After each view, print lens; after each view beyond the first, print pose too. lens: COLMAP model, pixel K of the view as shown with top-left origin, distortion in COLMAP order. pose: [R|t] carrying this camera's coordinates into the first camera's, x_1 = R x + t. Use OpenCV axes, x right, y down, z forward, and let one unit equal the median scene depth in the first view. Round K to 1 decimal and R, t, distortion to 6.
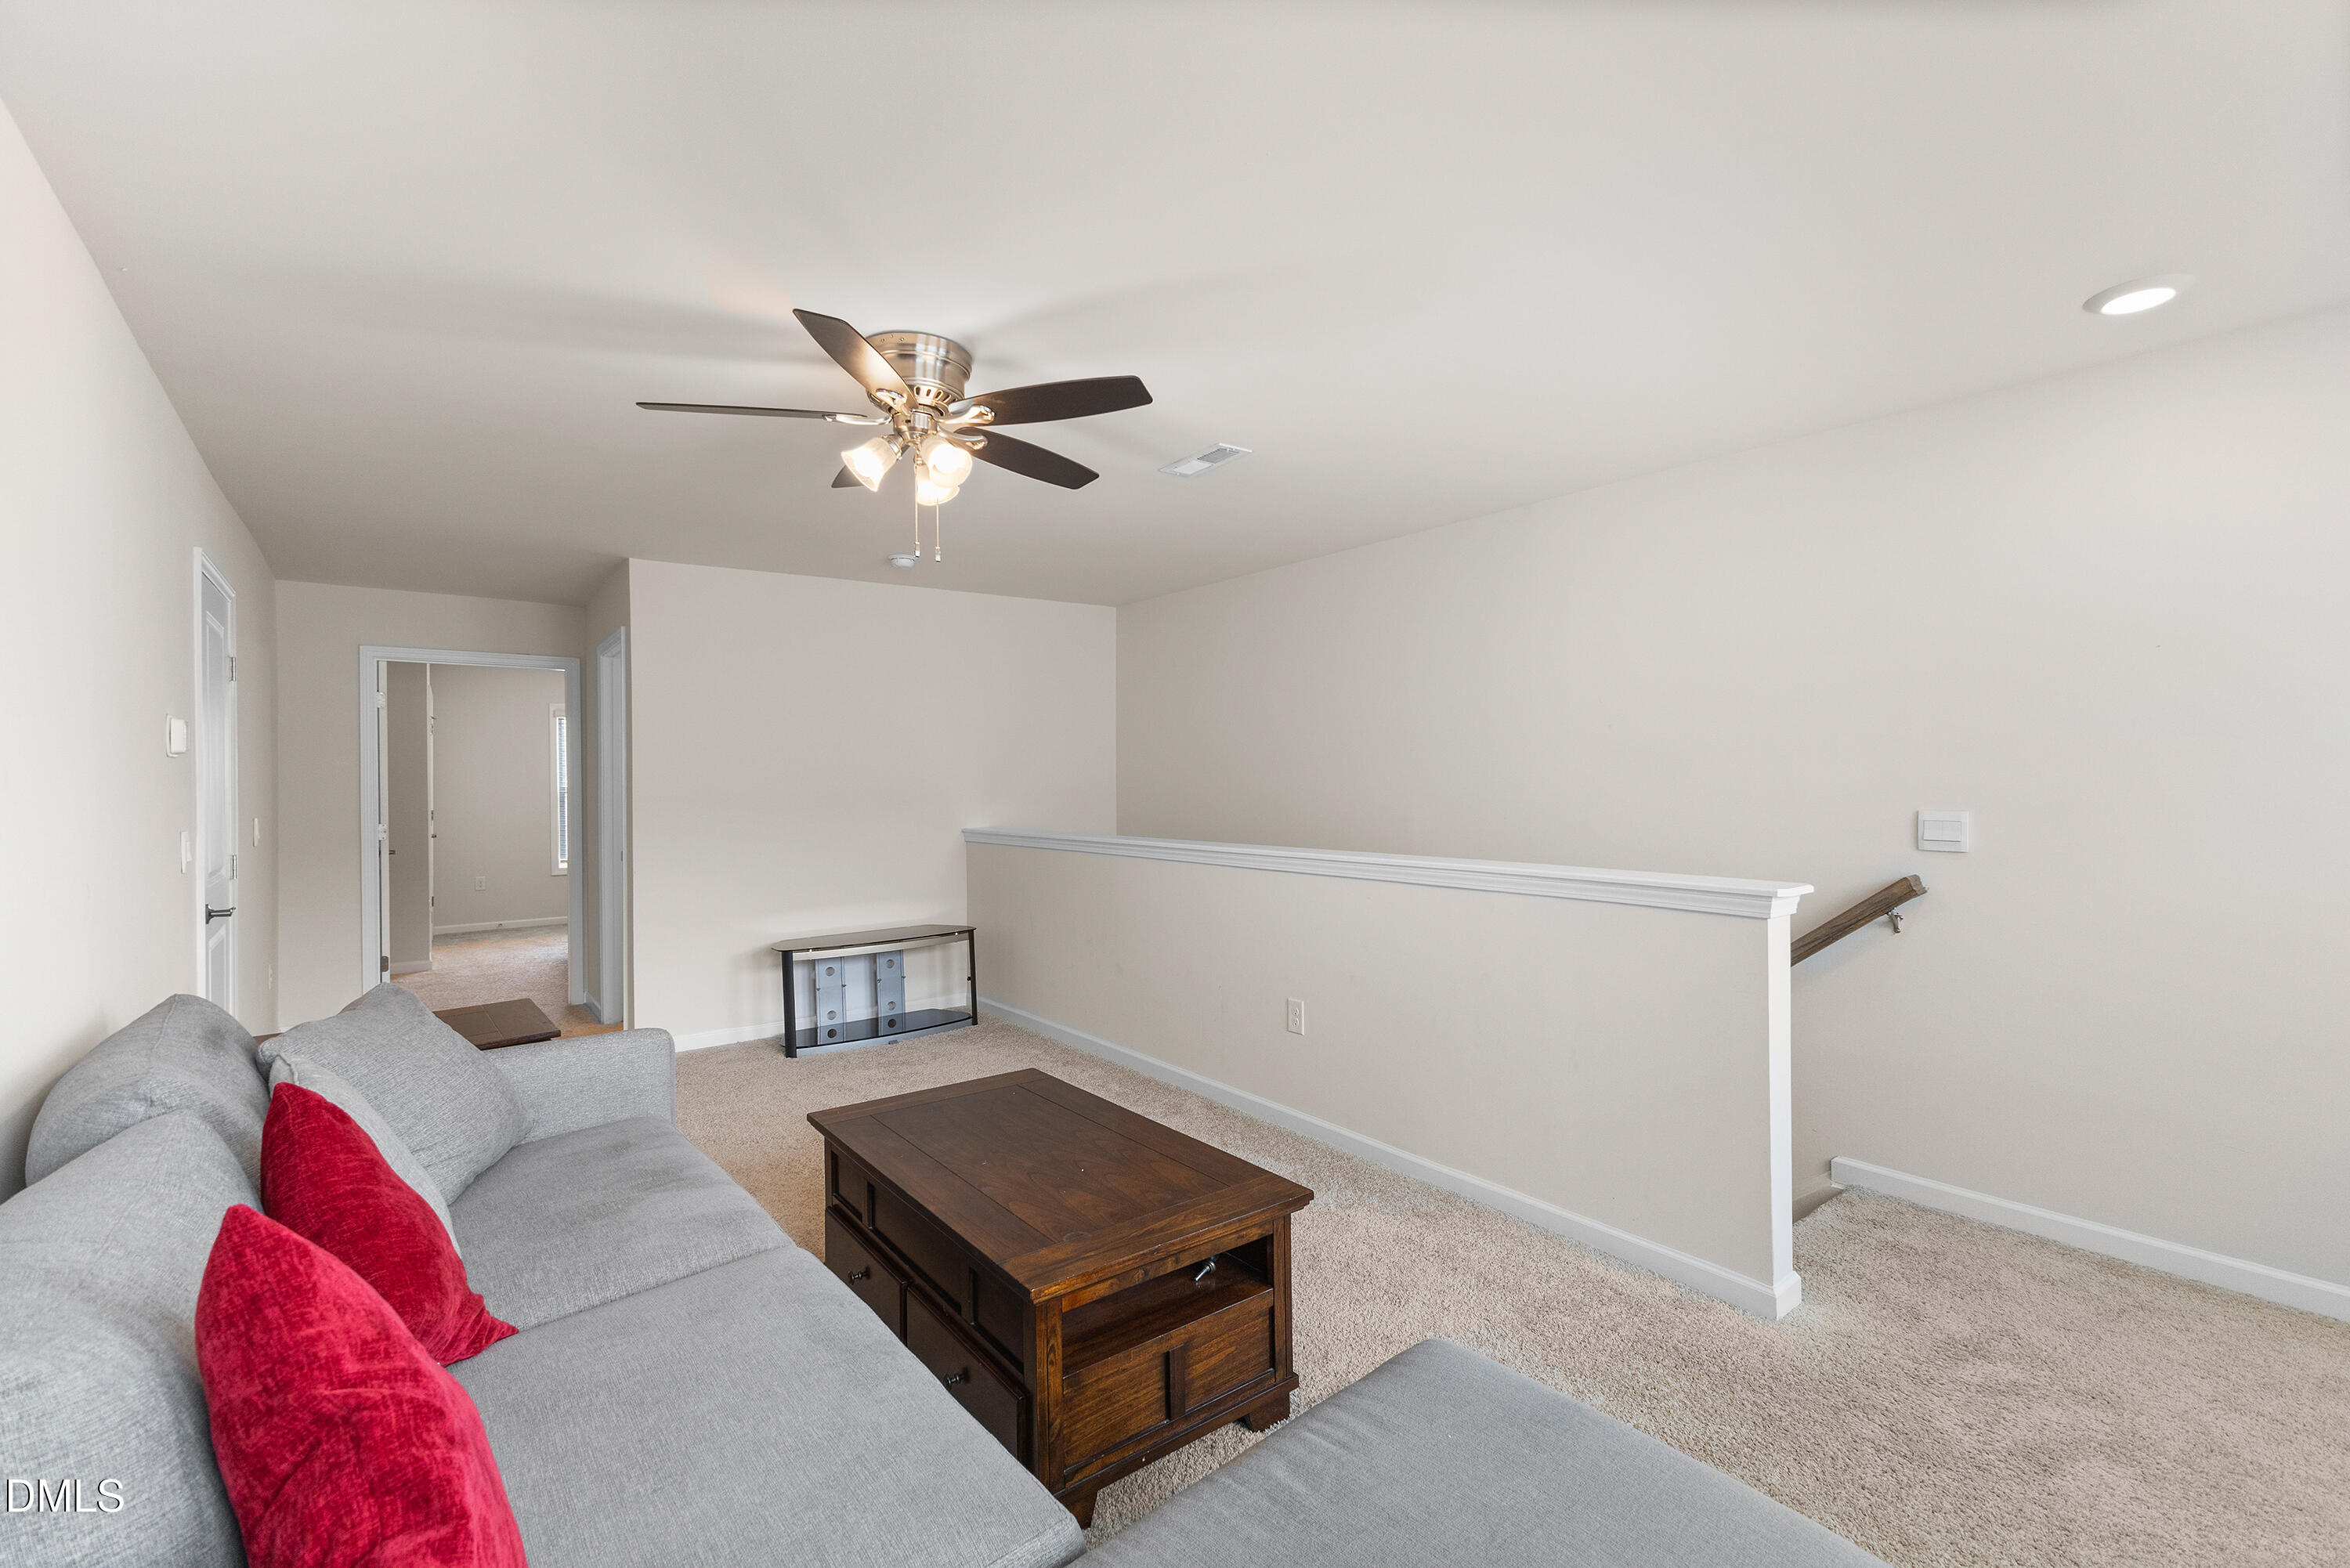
lens RADIAL K [[1023.1, 0, 1178.4], [0, 1023.1, 778.8], [0, 0, 1]] dist [0.009260, -0.001520]
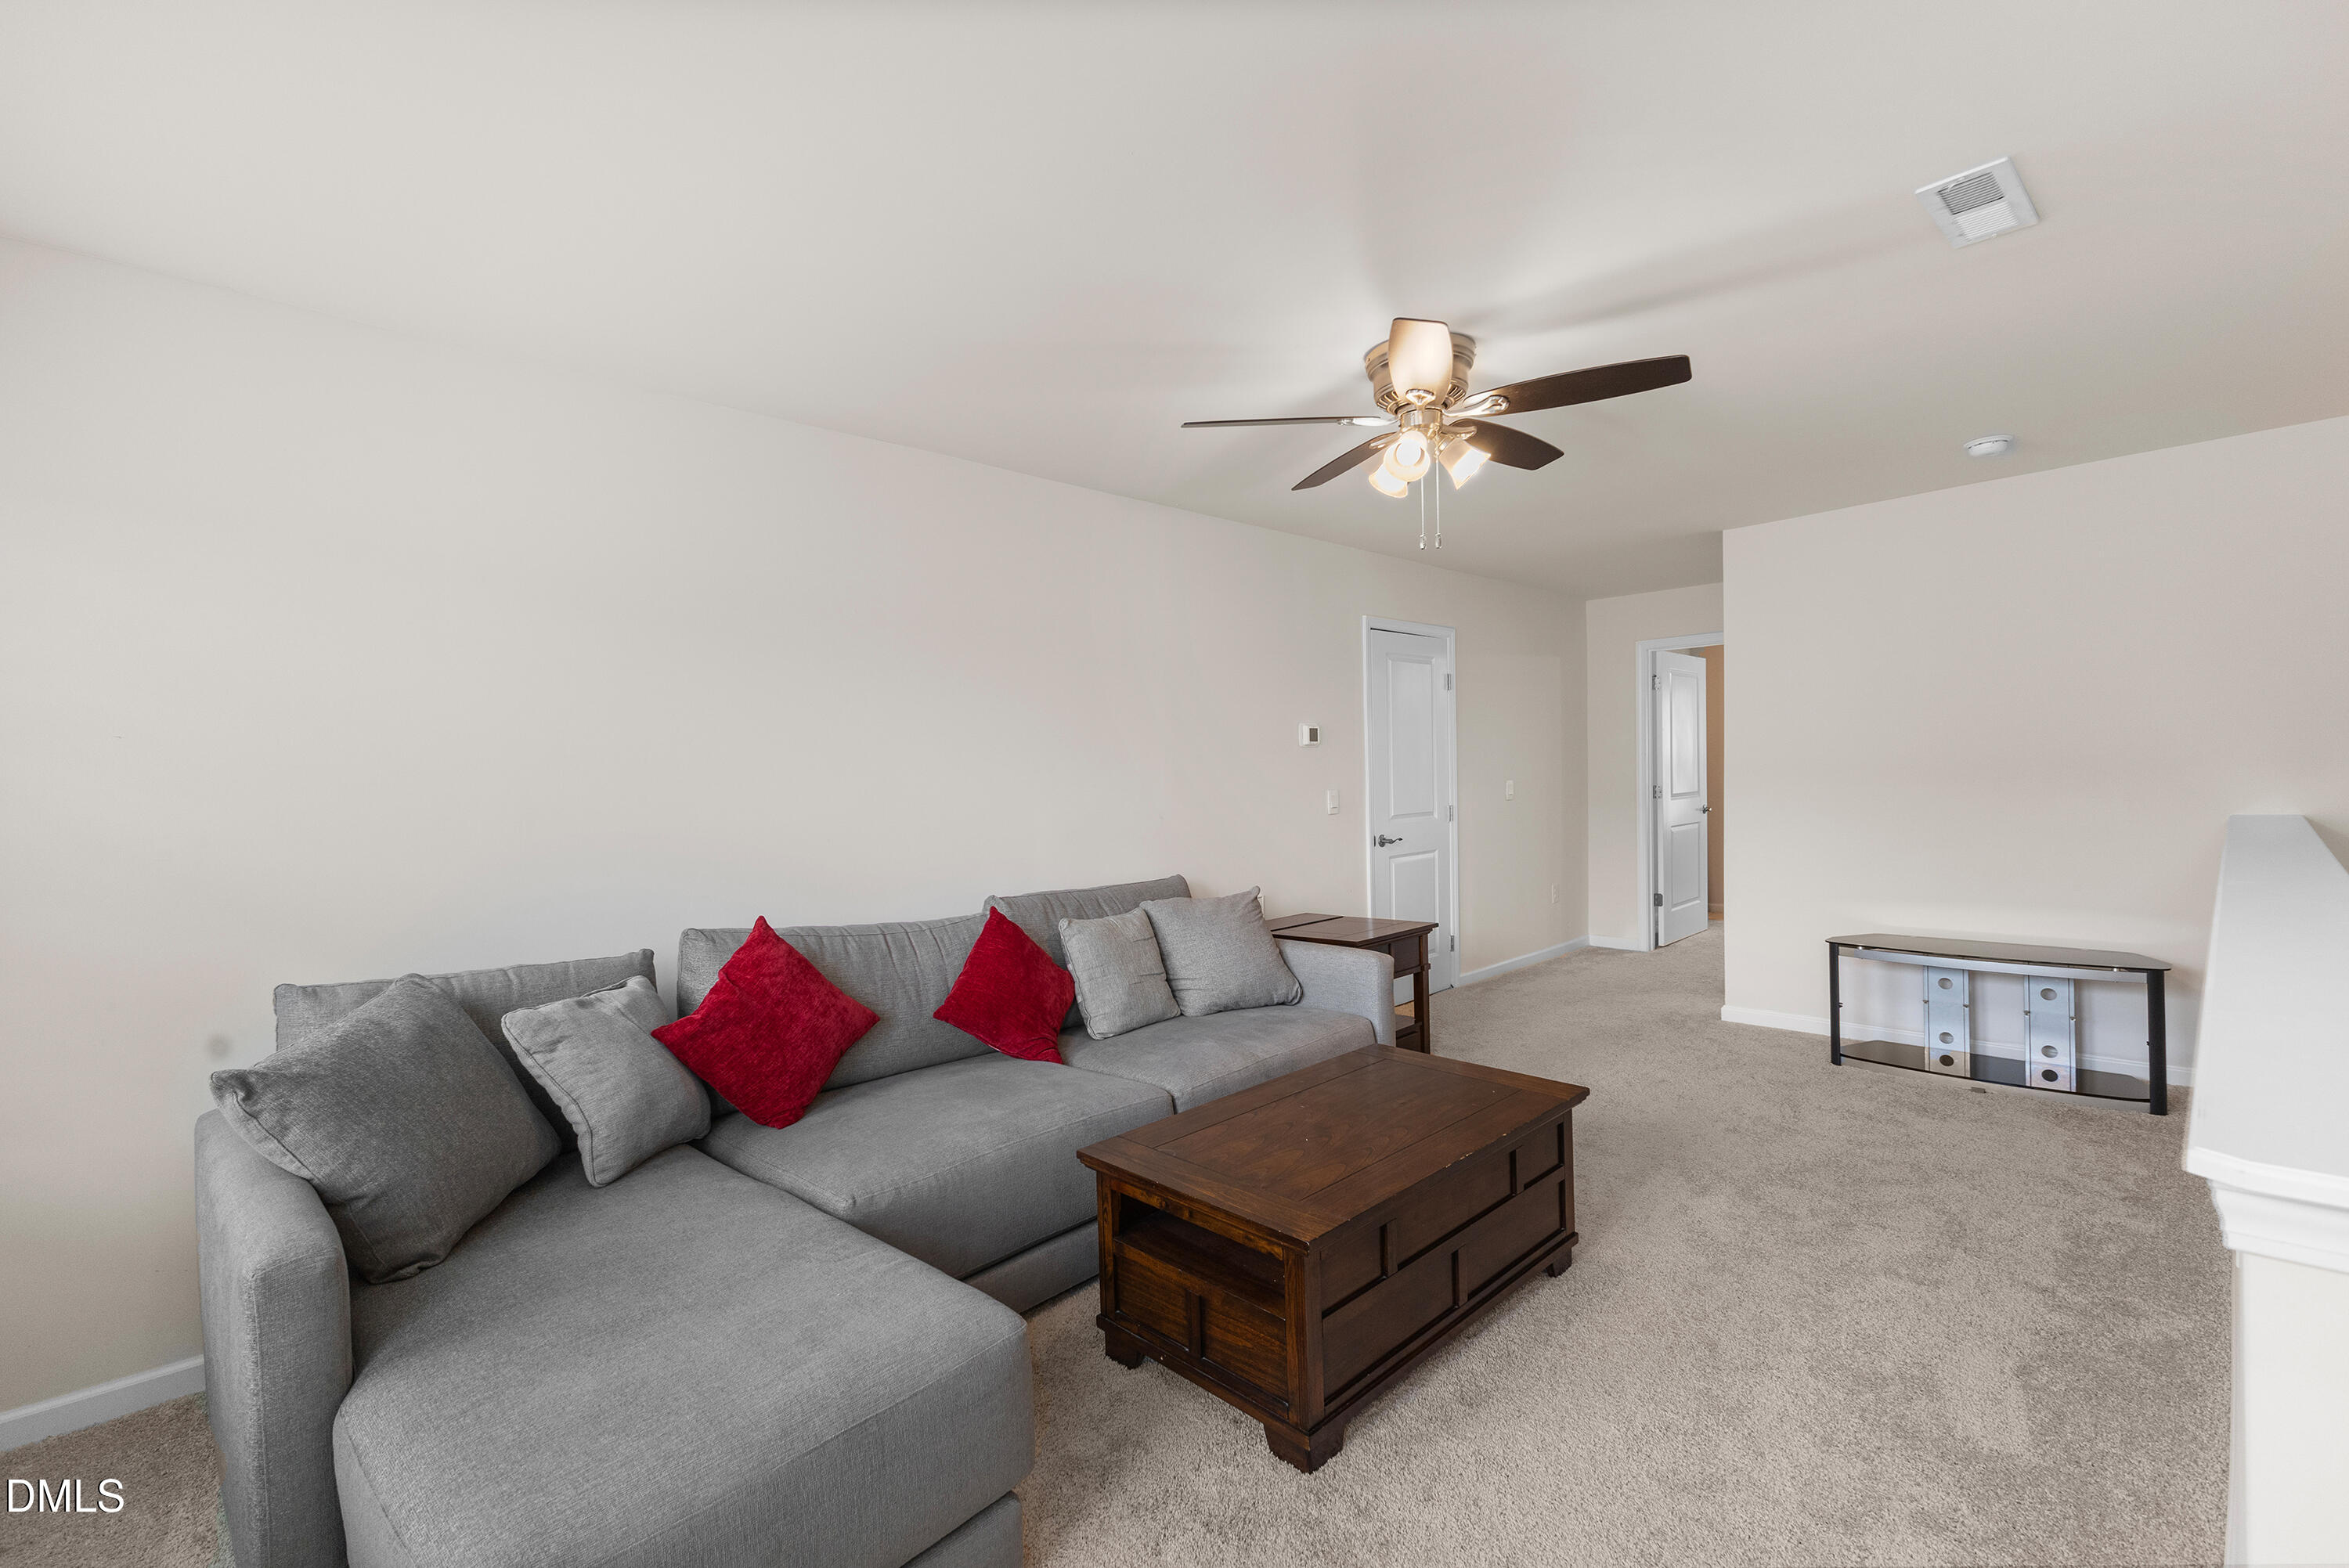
lens RADIAL K [[1022.7, 0, 1178.7], [0, 1022.7, 785.8], [0, 0, 1]] dist [0.009260, -0.001520]
pose [[0.108819, 0.023822, -0.993776, 0.638480], [0.029616, 0.999191, 0.027195, -0.009674], [0.993620, -0.032391, 0.108025, 0.527048]]
